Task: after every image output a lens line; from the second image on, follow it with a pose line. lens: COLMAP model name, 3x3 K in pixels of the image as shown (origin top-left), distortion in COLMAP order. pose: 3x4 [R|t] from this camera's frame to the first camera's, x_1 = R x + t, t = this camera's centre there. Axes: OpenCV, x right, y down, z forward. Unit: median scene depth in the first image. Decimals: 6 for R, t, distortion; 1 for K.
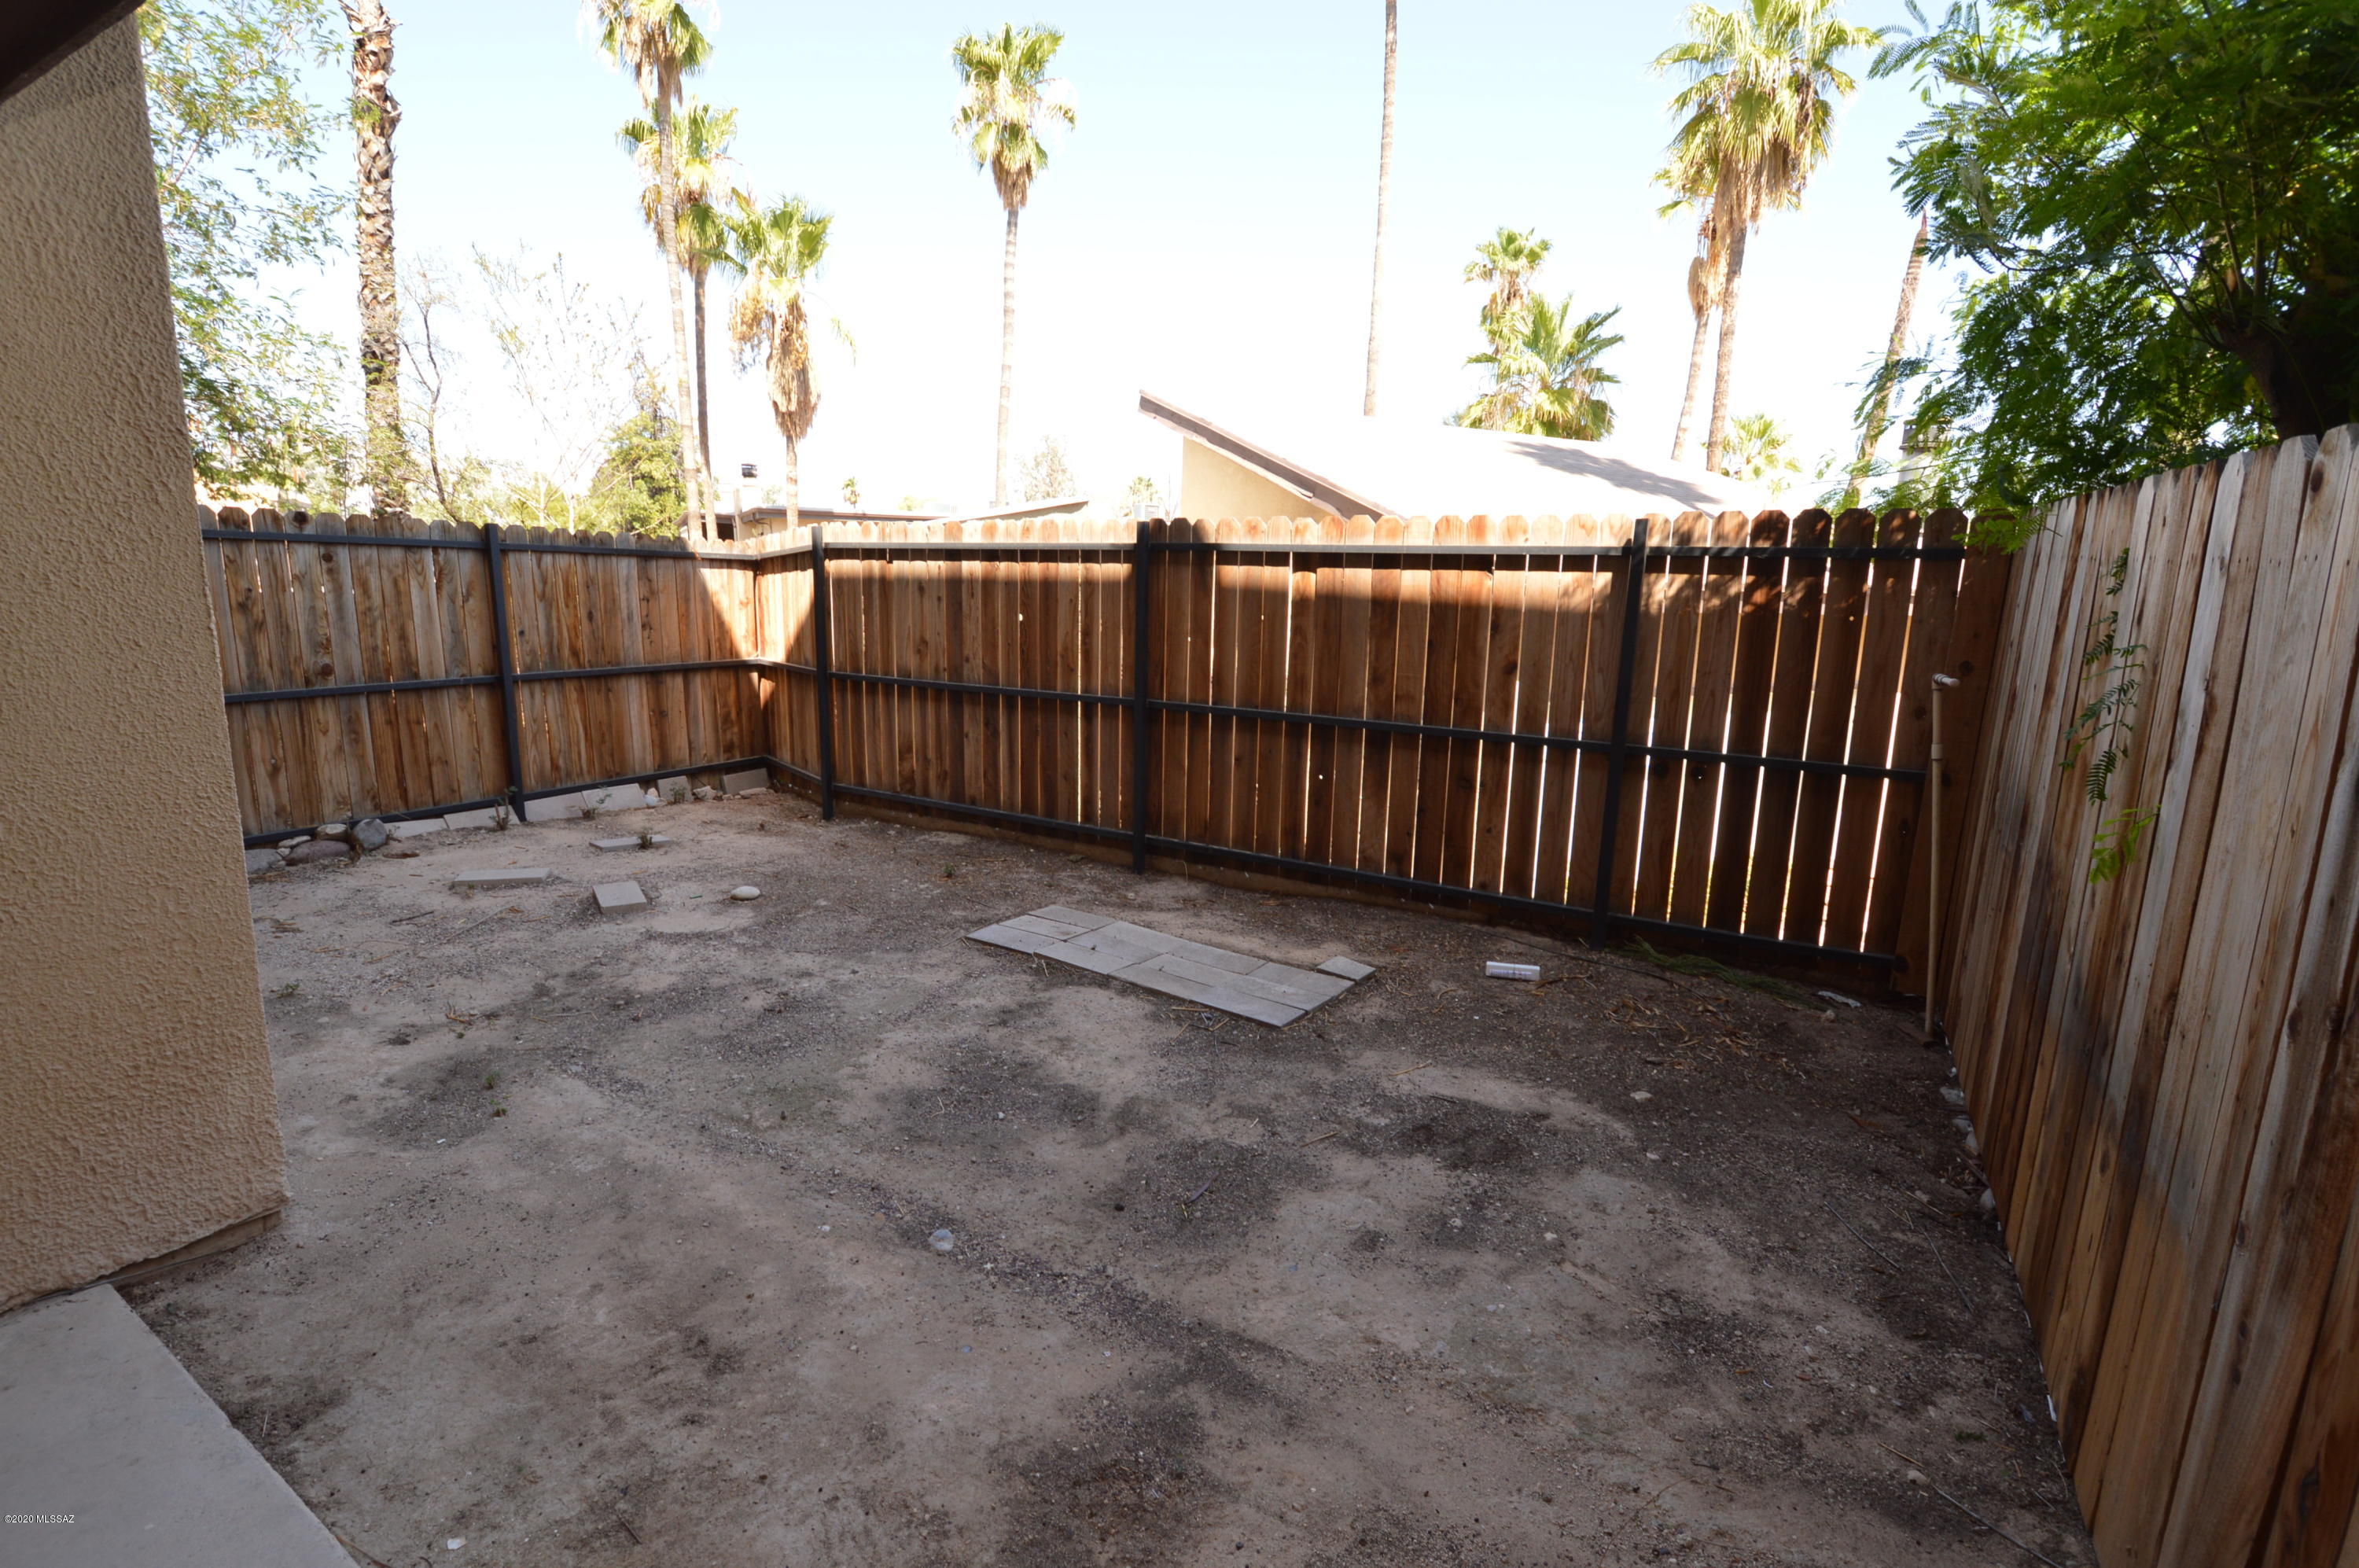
lens RADIAL K [[1105.8, 0, 1170.9], [0, 1105.8, 787.4], [0, 0, 1]] dist [0.001877, -0.012196]
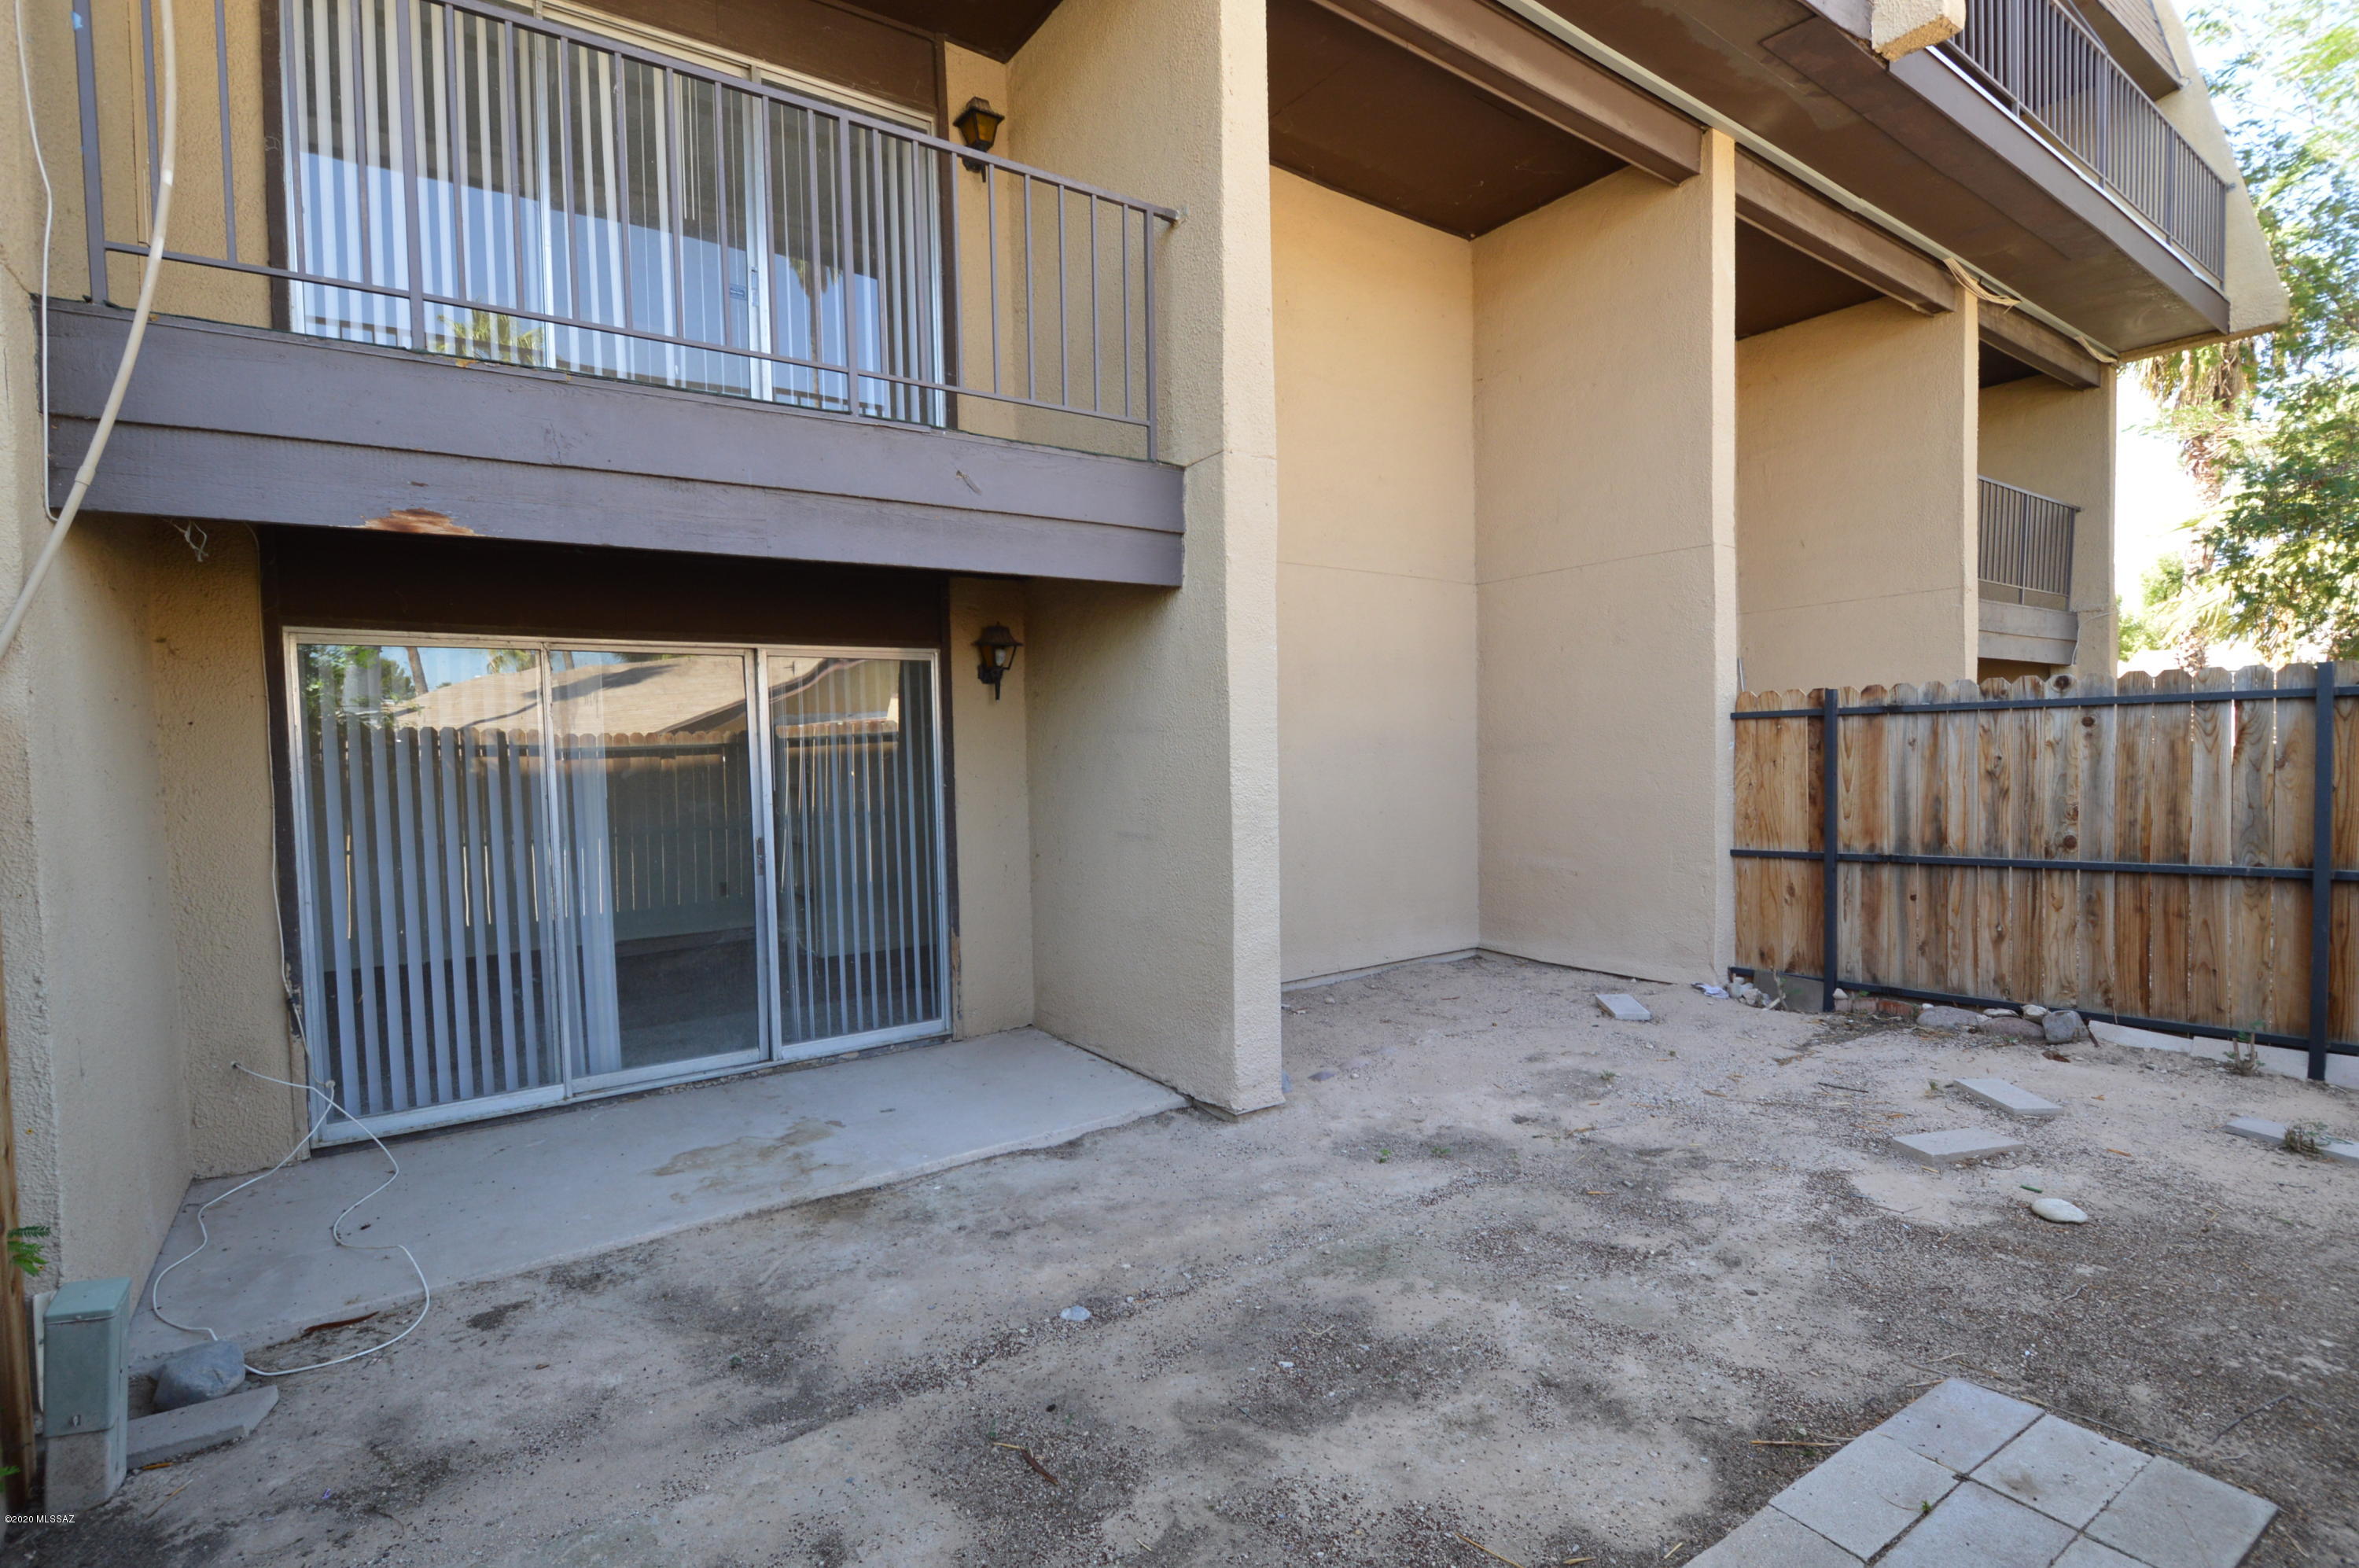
lens RADIAL K [[1105.8, 0, 1170.9], [0, 1105.8, 787.4], [0, 0, 1]] dist [0.001877, -0.012196]
pose [[-0.399129, 0.012865, -0.916805, 0.403220], [-0.145631, 0.986319, 0.077241, -0.120858], [0.905255, 0.164345, -0.391795, 0.717389]]
